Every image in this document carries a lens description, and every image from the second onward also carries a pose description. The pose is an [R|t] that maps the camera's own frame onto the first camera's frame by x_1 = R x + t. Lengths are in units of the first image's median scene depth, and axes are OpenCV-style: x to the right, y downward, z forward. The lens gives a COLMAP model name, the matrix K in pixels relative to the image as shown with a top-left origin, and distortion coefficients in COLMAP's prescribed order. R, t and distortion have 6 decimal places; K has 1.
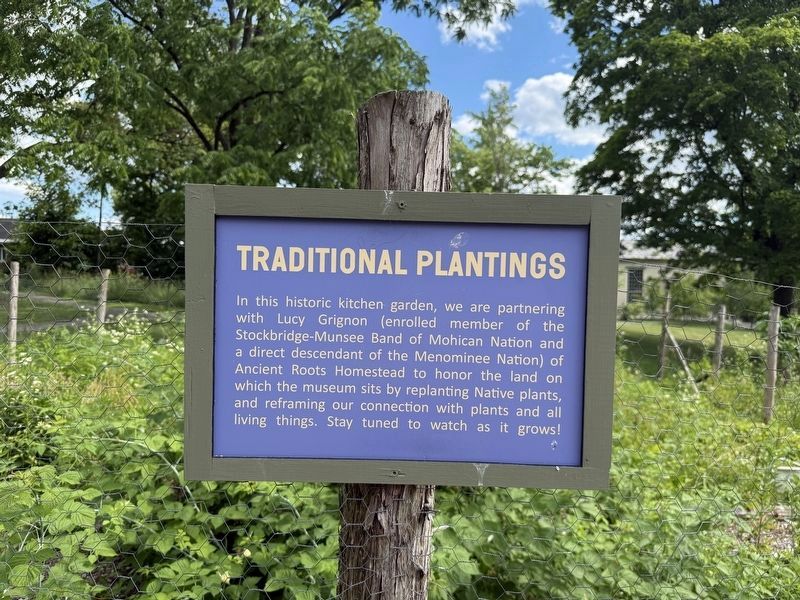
lens RADIAL K [[565.6, 0, 405.9], [0, 565.6, 302.2], [0, 0, 1]] dist [0.019868, -0.024849]
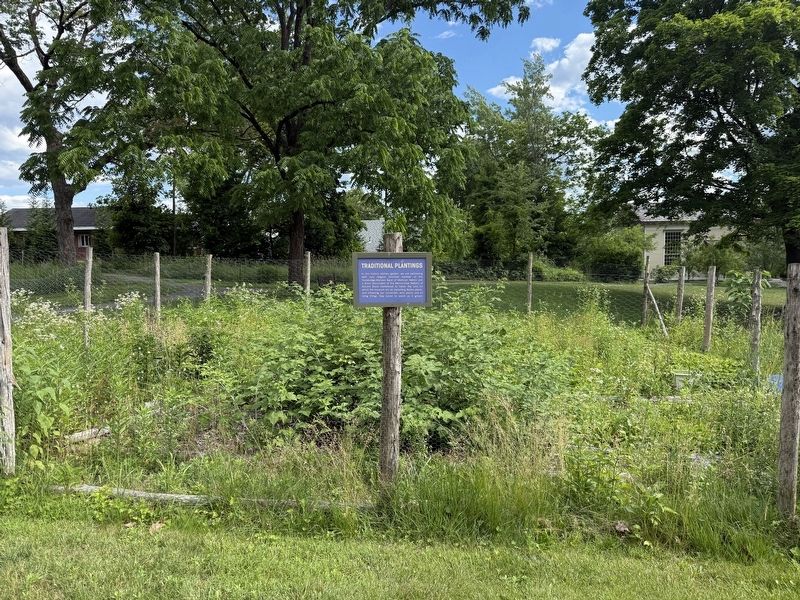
lens RADIAL K [[565.6, 0, 397.9], [0, 565.6, 300.8], [0, 0, 1]] dist [0.019868, -0.024849]
pose [[0.994786, -0.027881, -0.098104, 0.015524], [0.032838, 0.998245, 0.049277, 0.000022], [0.096558, -0.052242, 0.993955, -0.119758]]
